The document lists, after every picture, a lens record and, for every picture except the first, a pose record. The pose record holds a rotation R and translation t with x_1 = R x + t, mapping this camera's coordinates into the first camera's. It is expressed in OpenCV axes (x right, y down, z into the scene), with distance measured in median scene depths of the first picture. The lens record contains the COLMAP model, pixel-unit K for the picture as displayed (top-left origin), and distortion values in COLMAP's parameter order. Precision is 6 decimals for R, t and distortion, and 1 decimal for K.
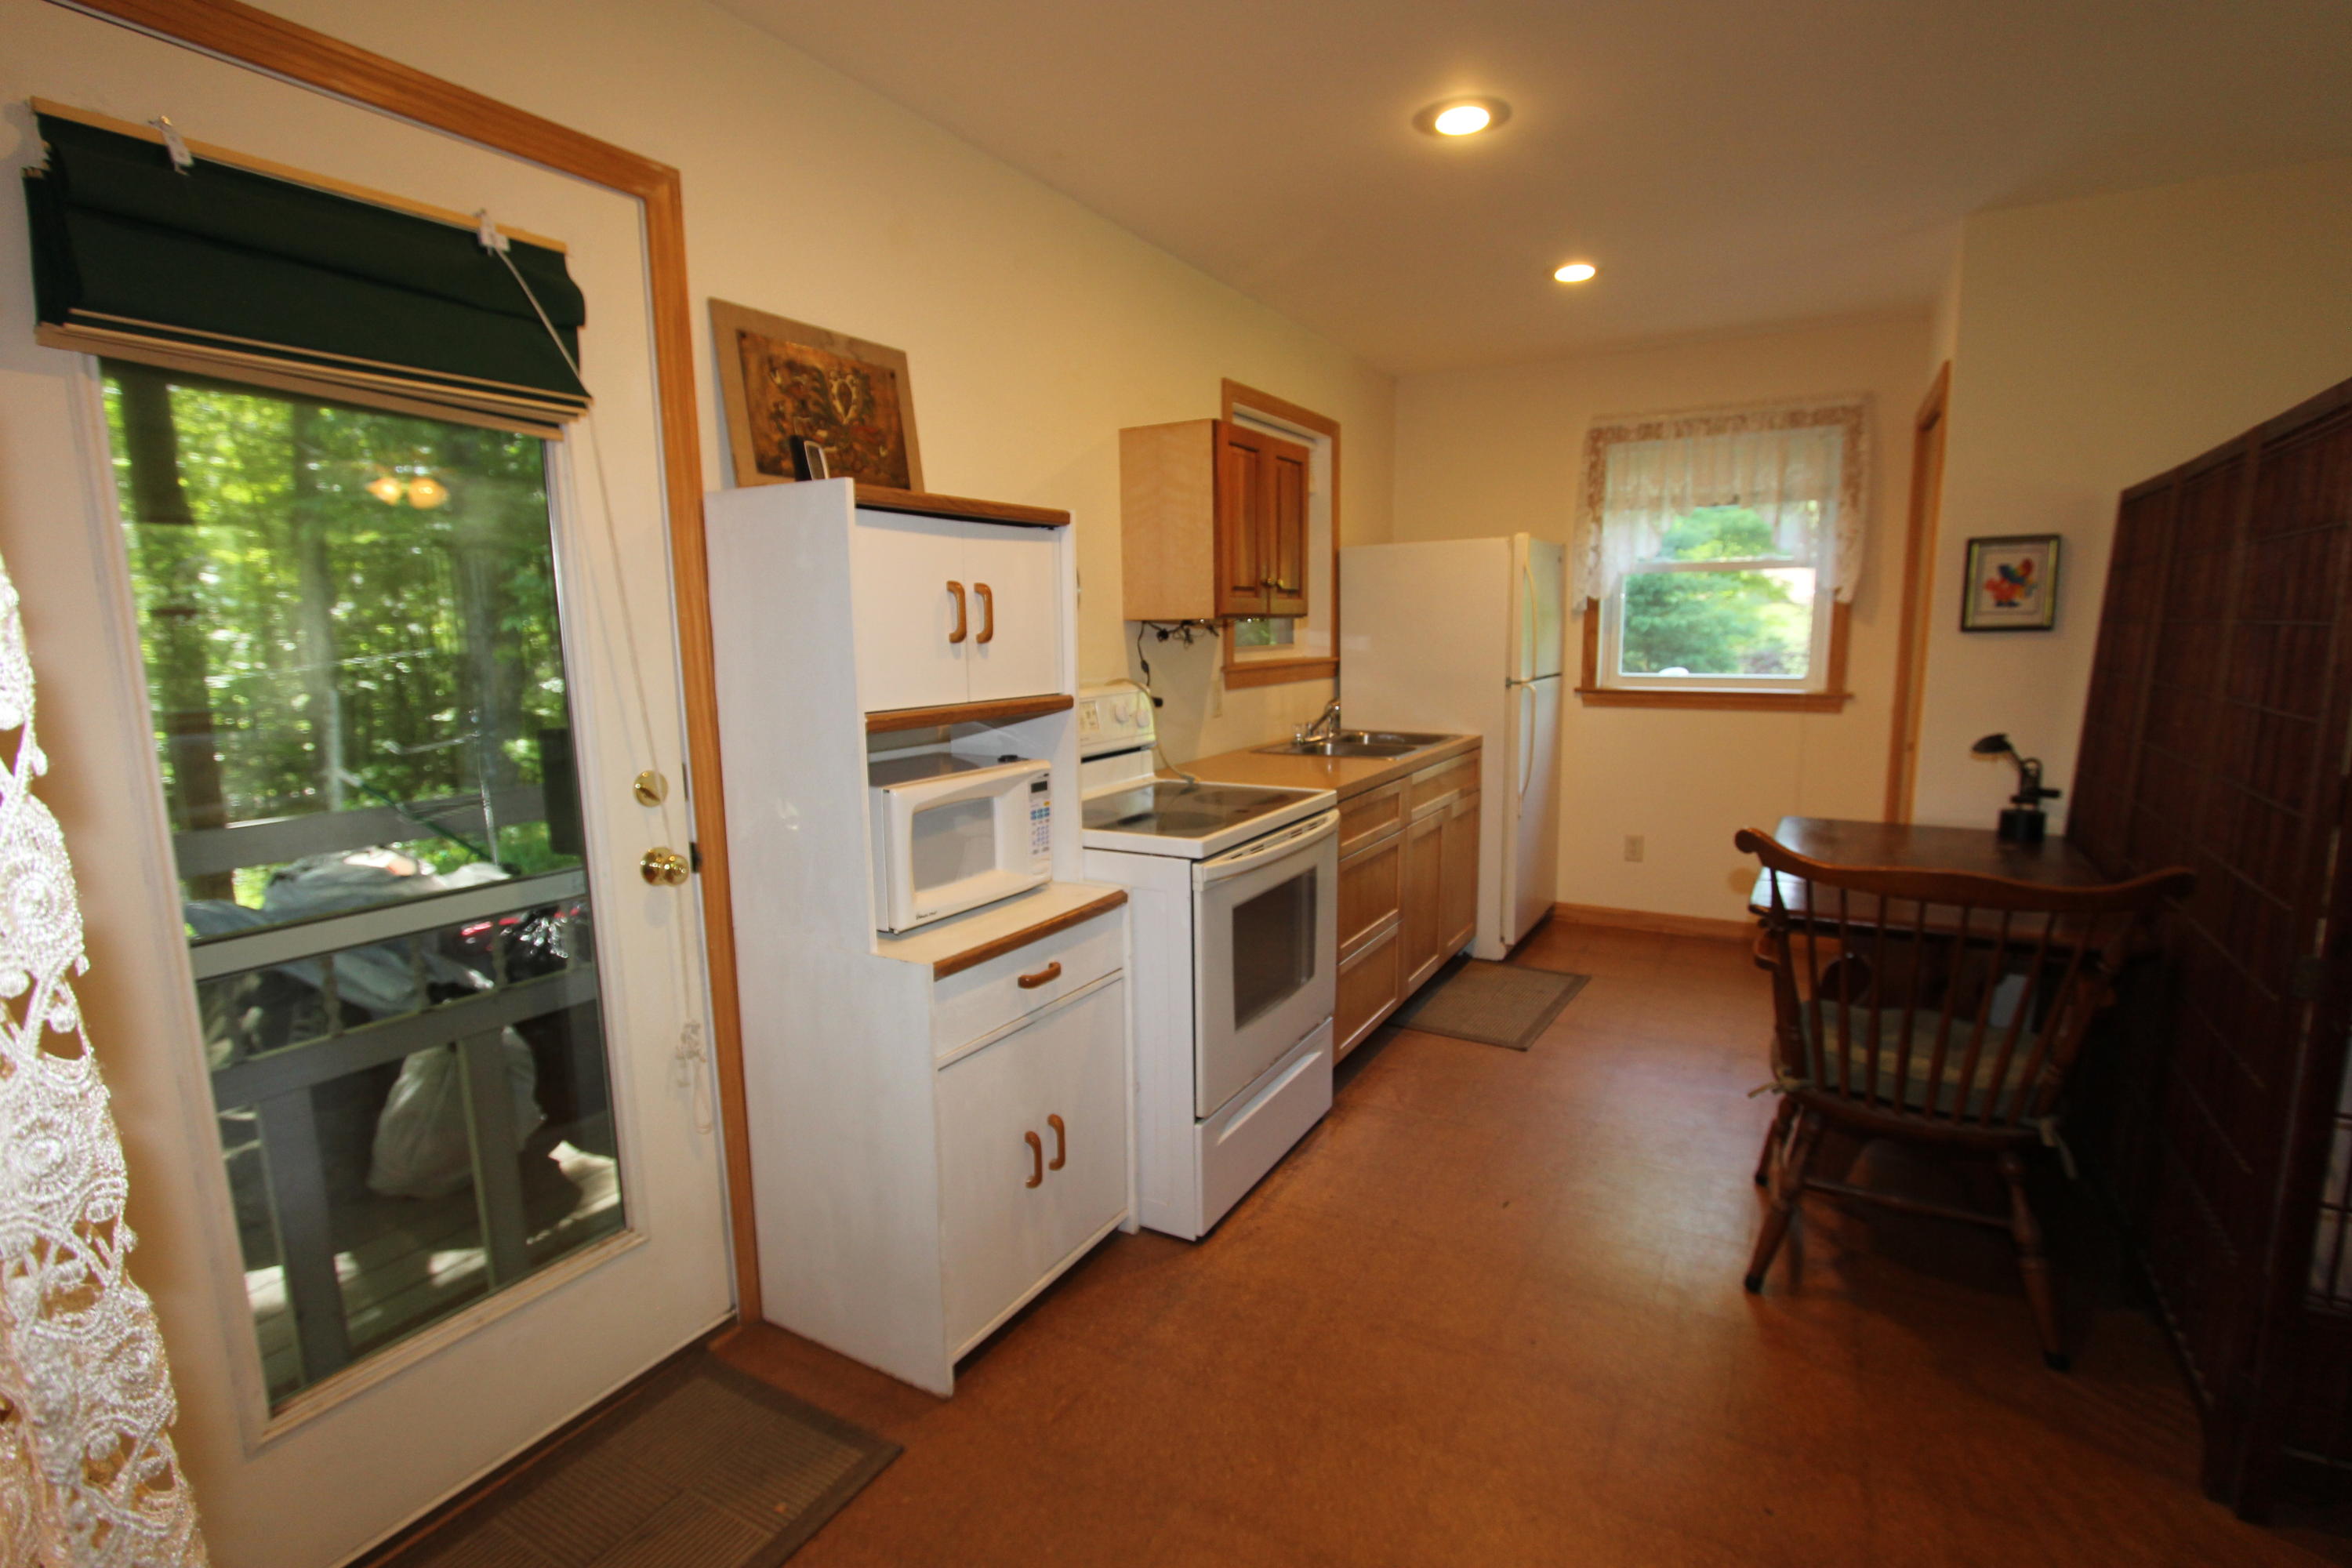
lens RADIAL K [[1120.8, 0, 1176.0], [0, 1120.8, 784.0], [0, 0, 1]] dist [-0.022764, 0.005159]
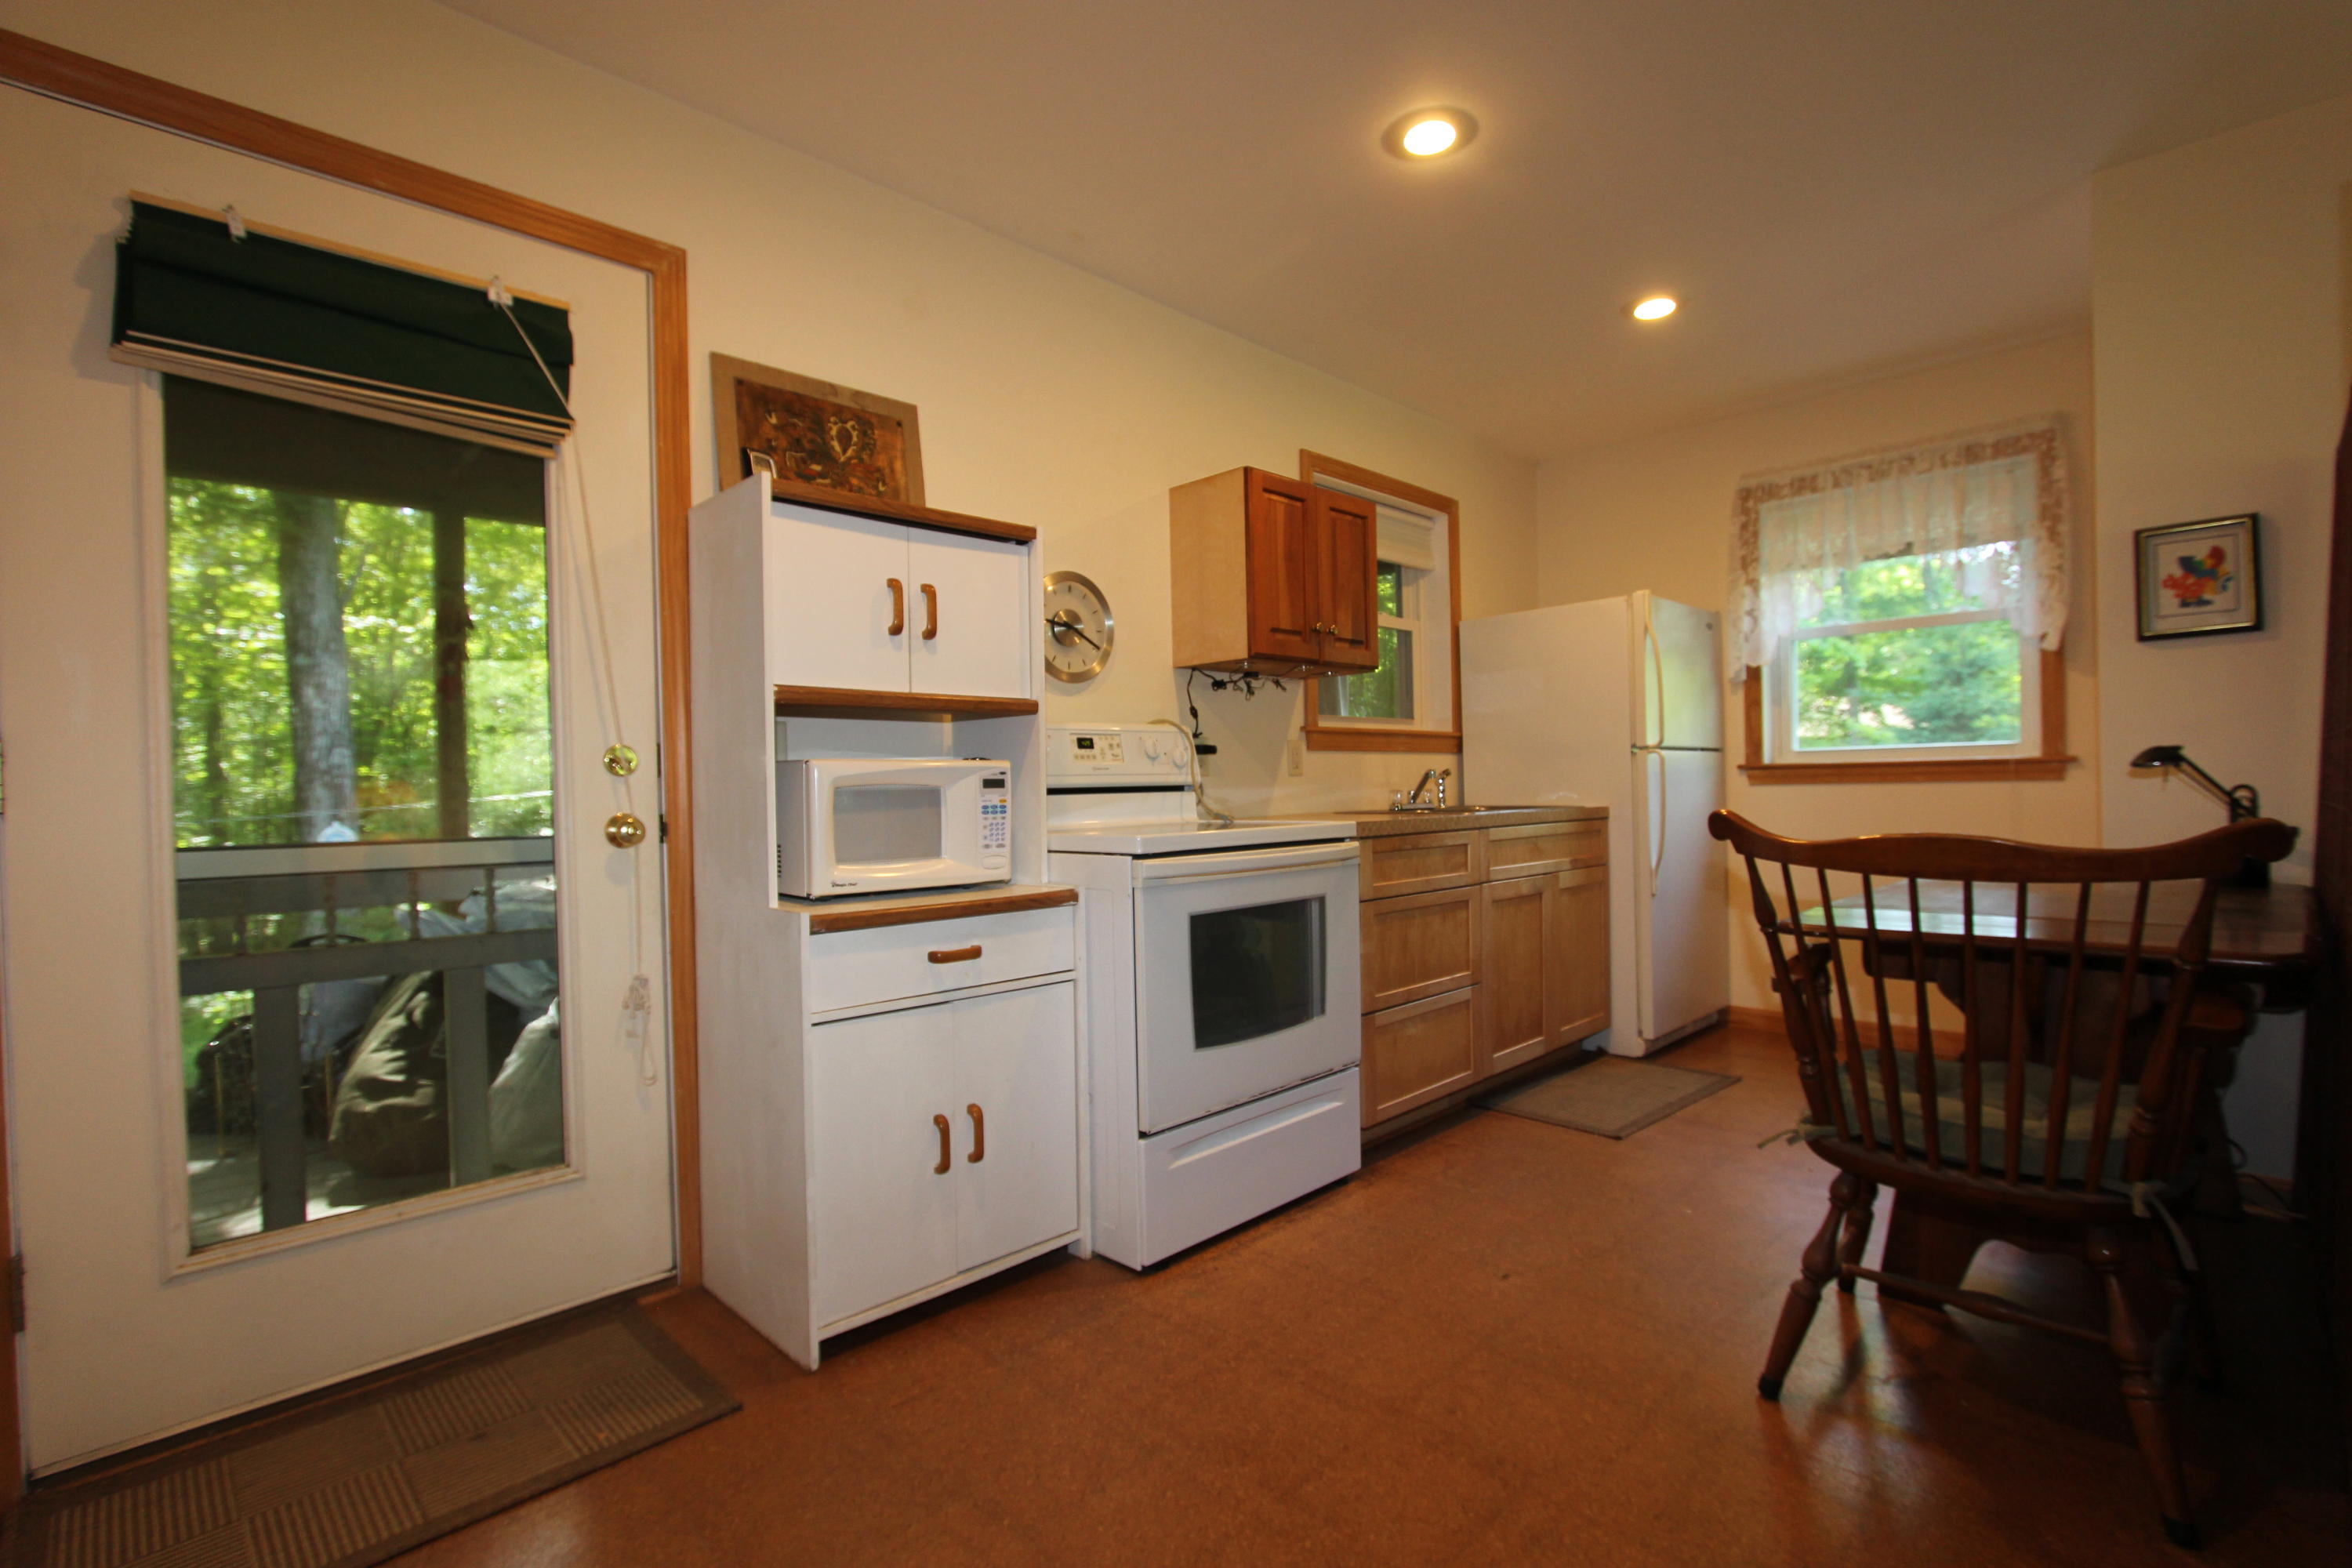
lens RADIAL K [[1083.0, 0, 1185.1], [0, 1083.0, 789.5], [0, 0, 1]] dist [-0.024842, 0.006925]
pose [[0.964437, -0.006069, -0.264242, 0.240628], [-0.031373, 0.990040, -0.137245, 0.107558], [0.262443, 0.140654, 0.954641, 0.072966]]
